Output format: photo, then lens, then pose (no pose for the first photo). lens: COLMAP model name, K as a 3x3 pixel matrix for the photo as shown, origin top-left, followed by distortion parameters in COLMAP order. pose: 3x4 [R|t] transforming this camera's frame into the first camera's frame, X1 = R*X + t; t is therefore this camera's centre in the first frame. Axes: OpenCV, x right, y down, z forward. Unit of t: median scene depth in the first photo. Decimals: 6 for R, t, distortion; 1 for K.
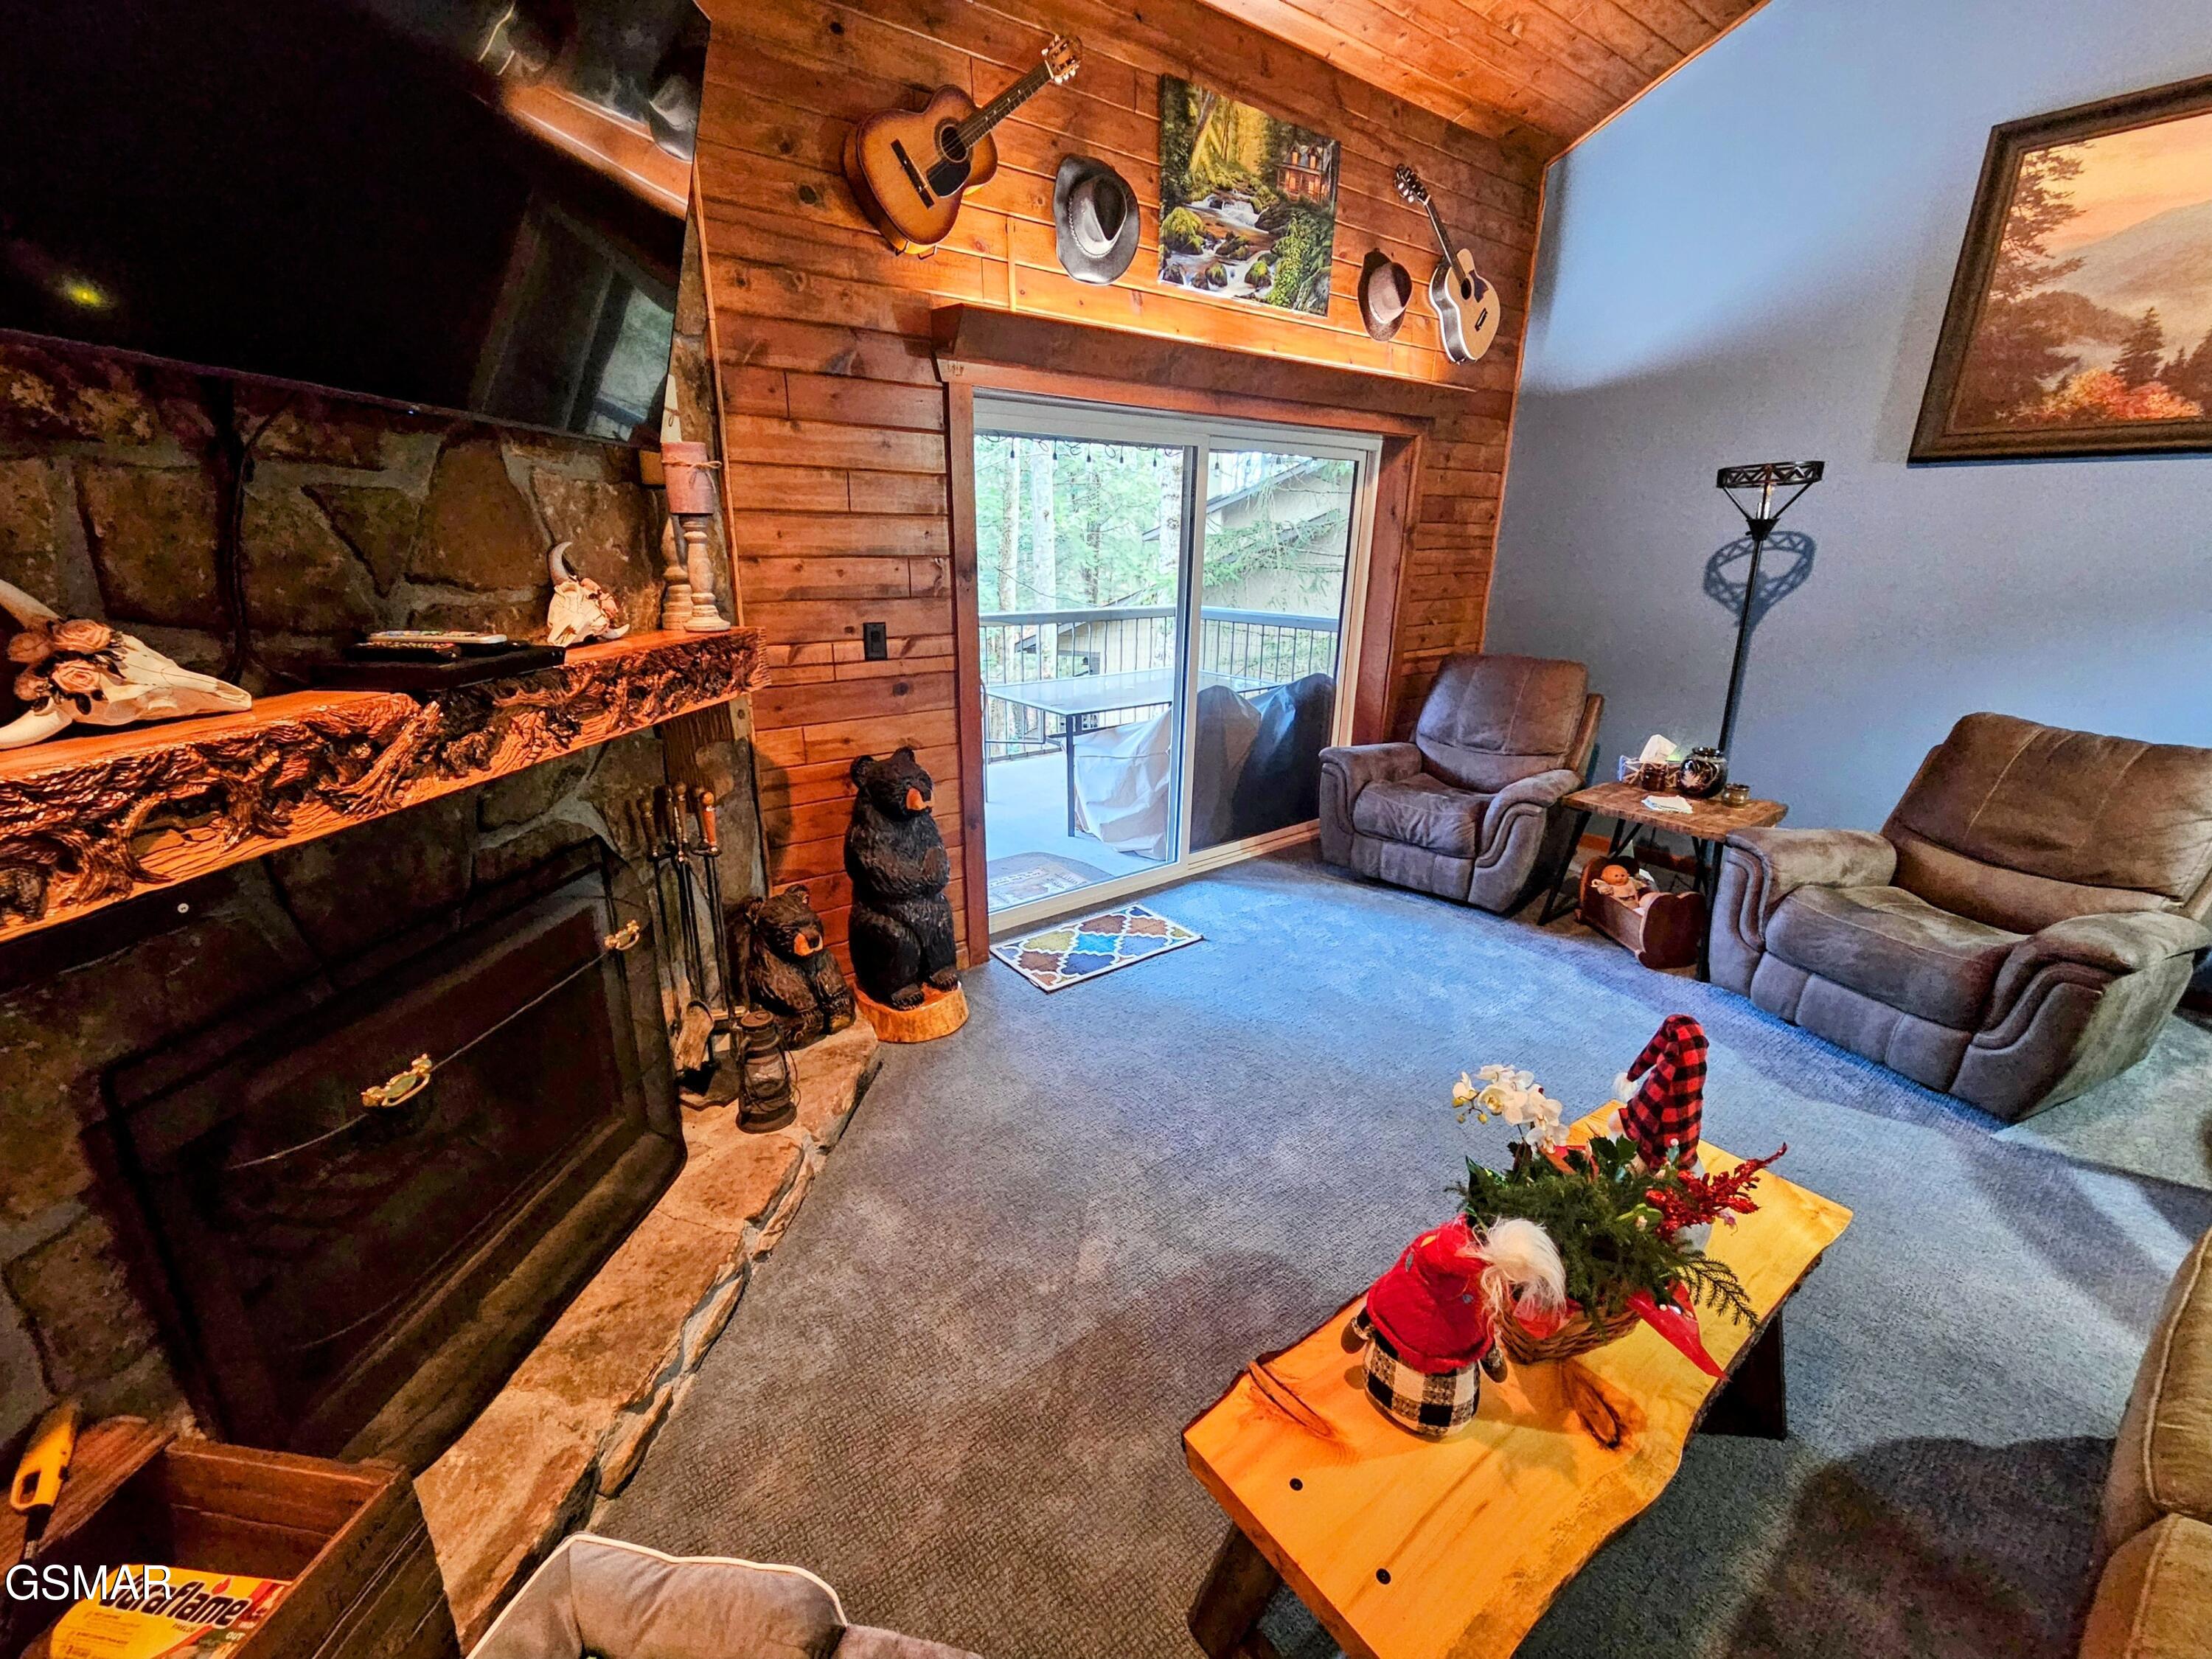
lens RADIAL K [[907.0, 0, 1092.3], [0, 907.0, 814.6], [0, 0, 1]] dist [0.001010, -0.001507]
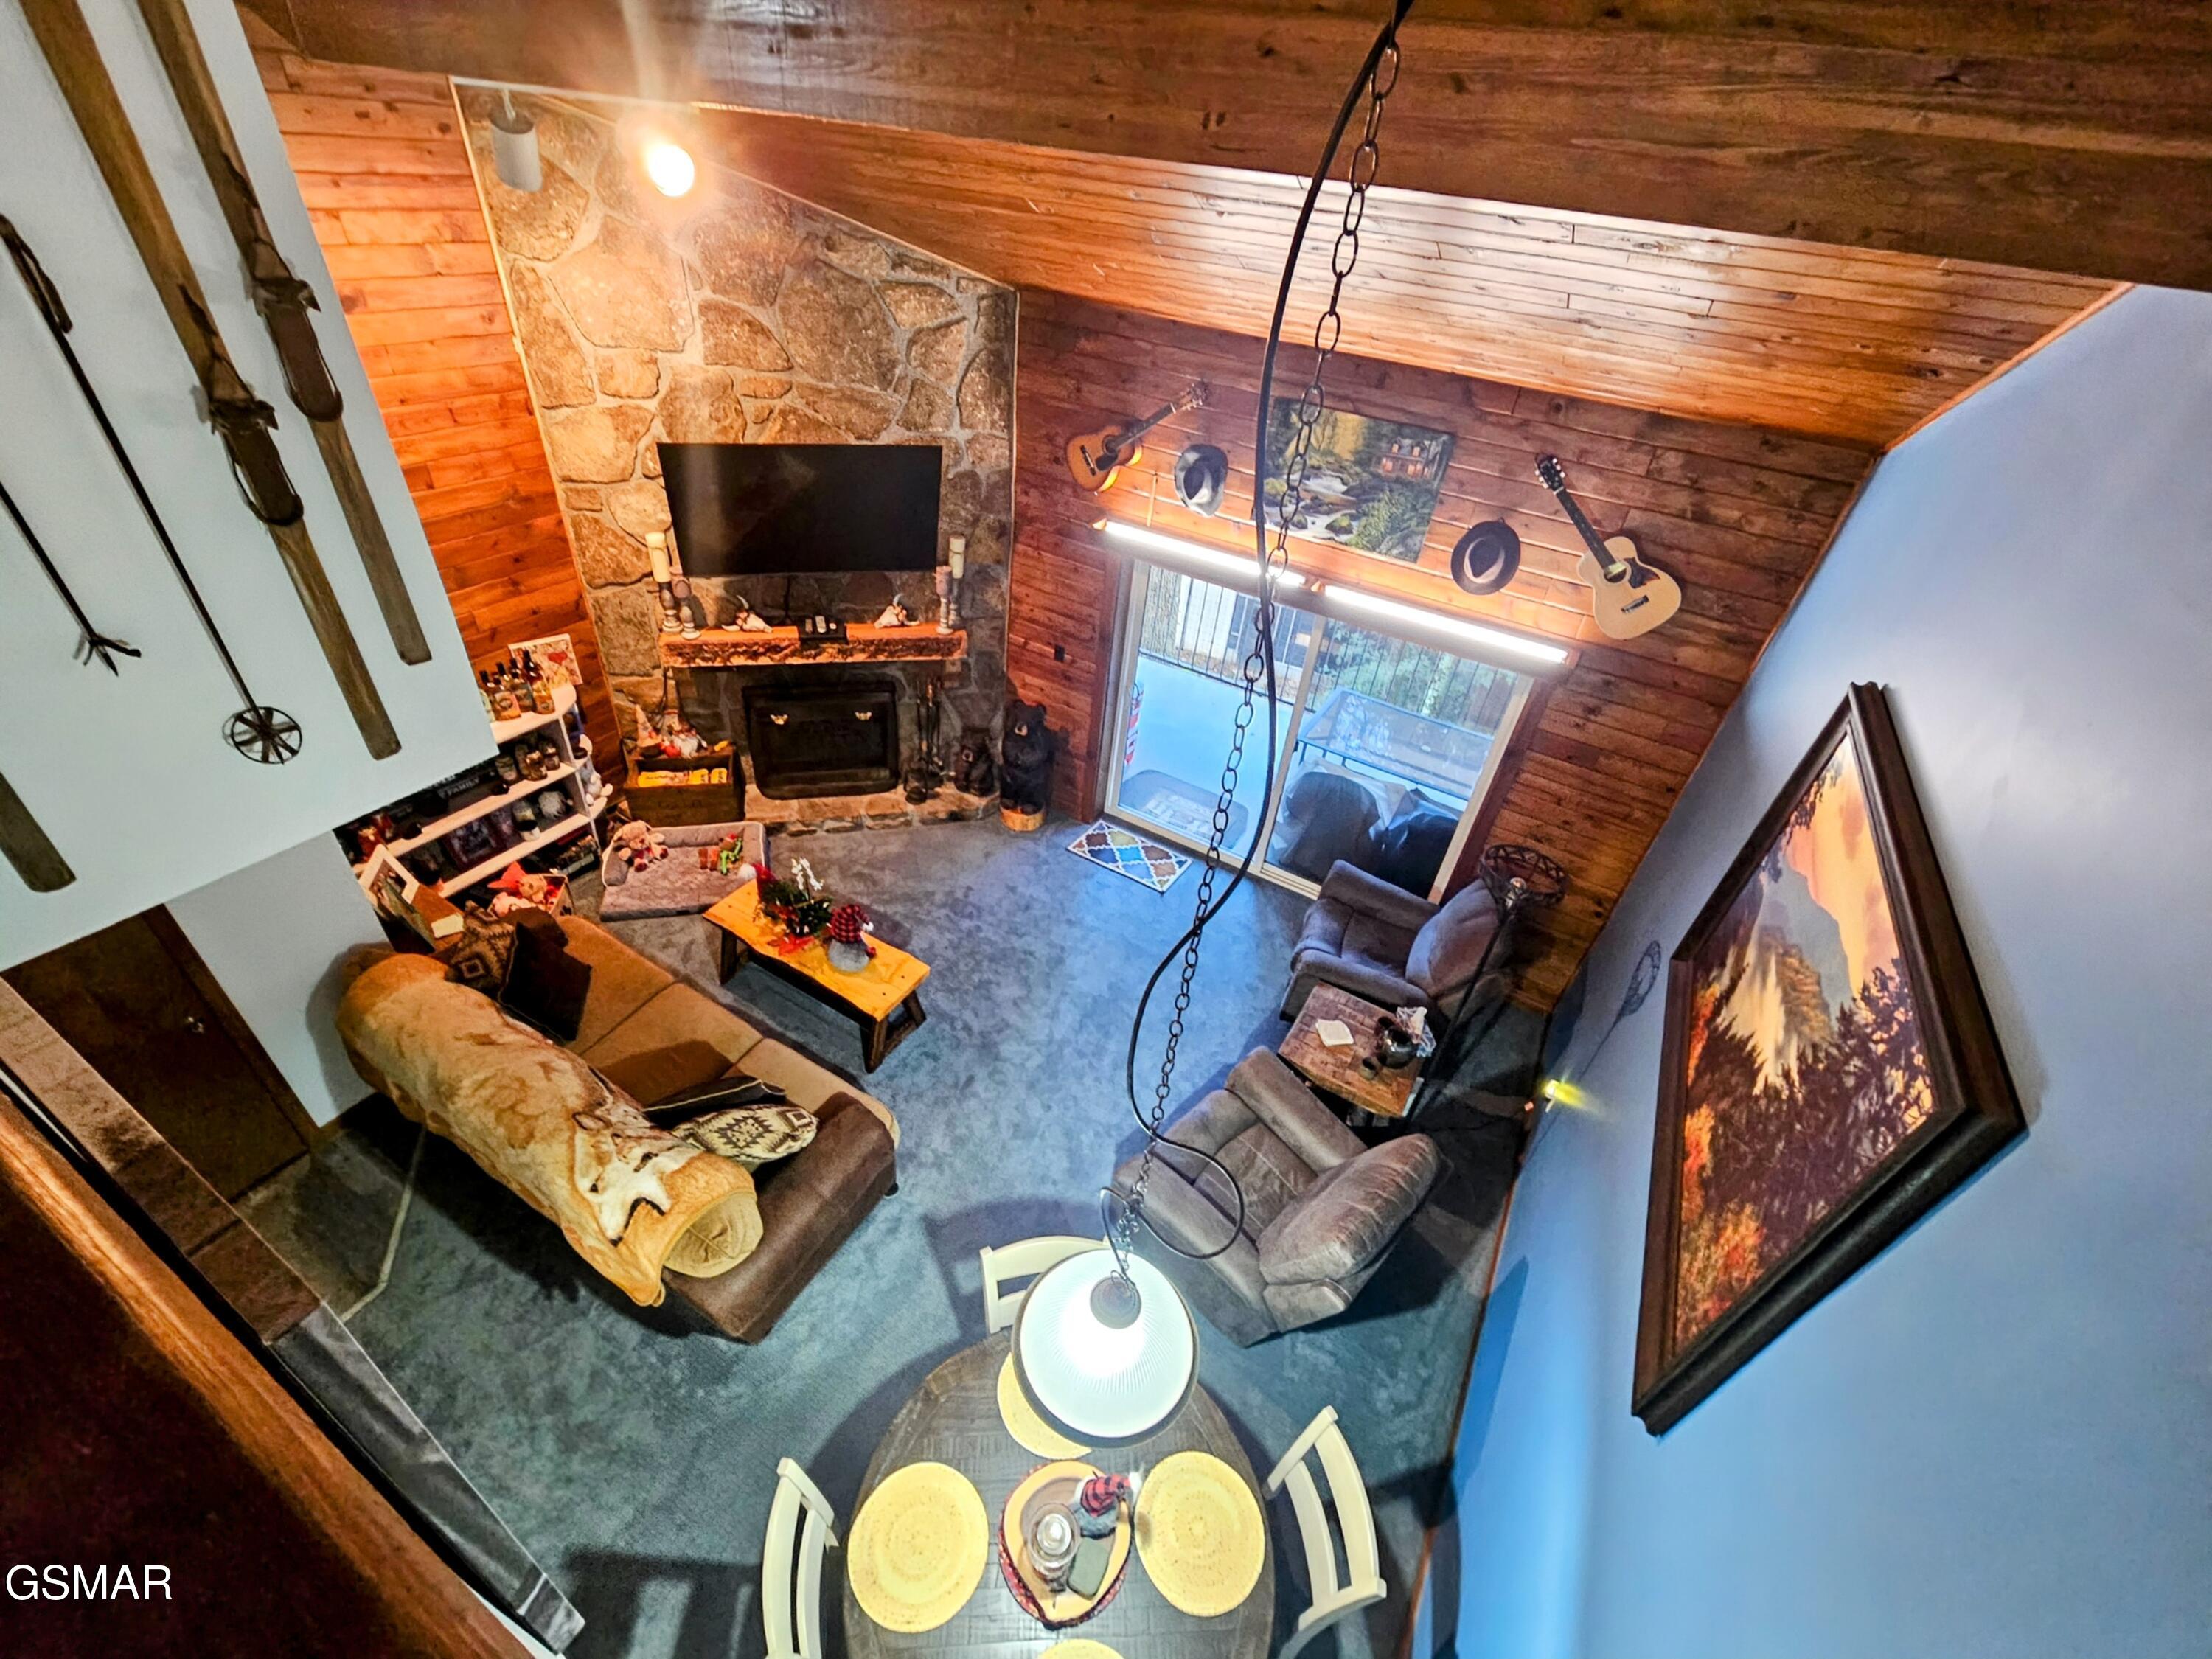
lens RADIAL K [[907.0, 0, 1091.4], [0, 907.0, 815.6], [0, 0, 1]] dist [0.001010, -0.001507]
pose [[0.382538, 0.568593, -0.728263, 1.392524], [-0.363956, 0.817218, 0.446868, -0.777756], [0.849236, 0.094112, 0.519559, 0.024620]]
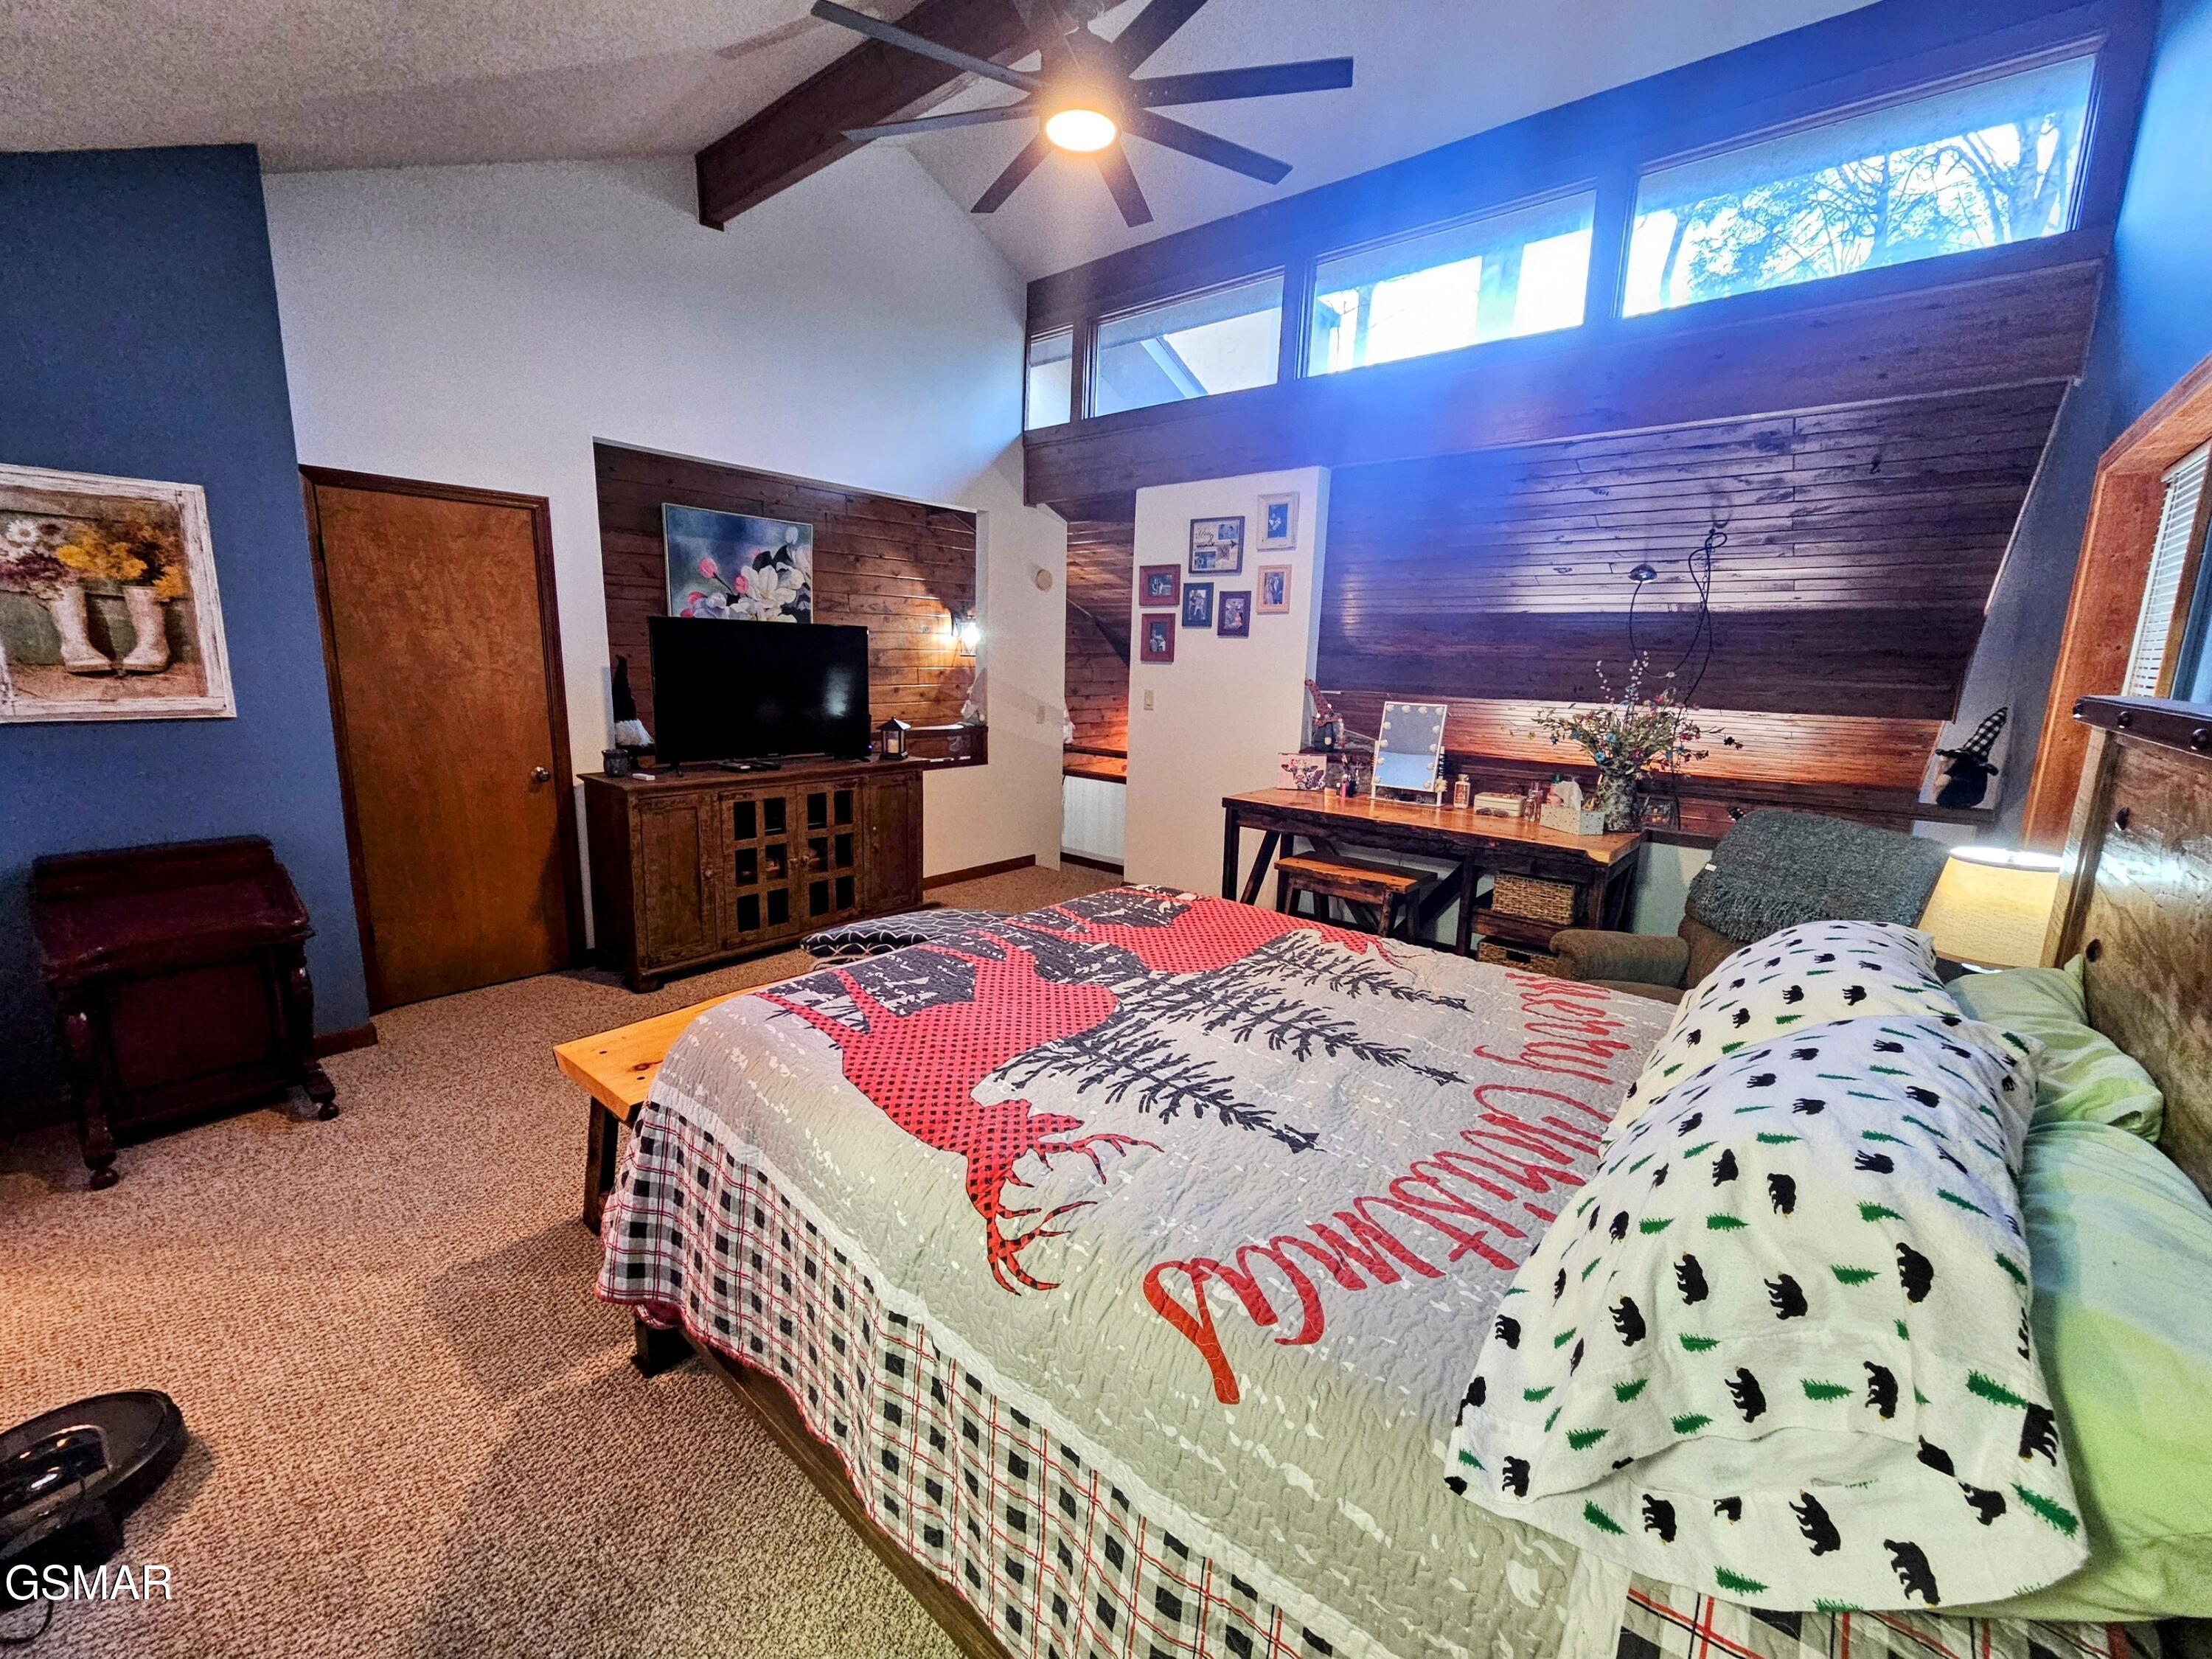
lens RADIAL K [[907.0, 0, 1100.4], [0, 907.0, 831.2], [0, 0, 1]] dist [0.001010, -0.001507]
pose [[0.221612, 0.186025, -0.957227, 2.377045], [-0.312321, 0.943464, 0.111044, -0.534817], [0.923766, 0.274353, 0.267183, -1.008700]]
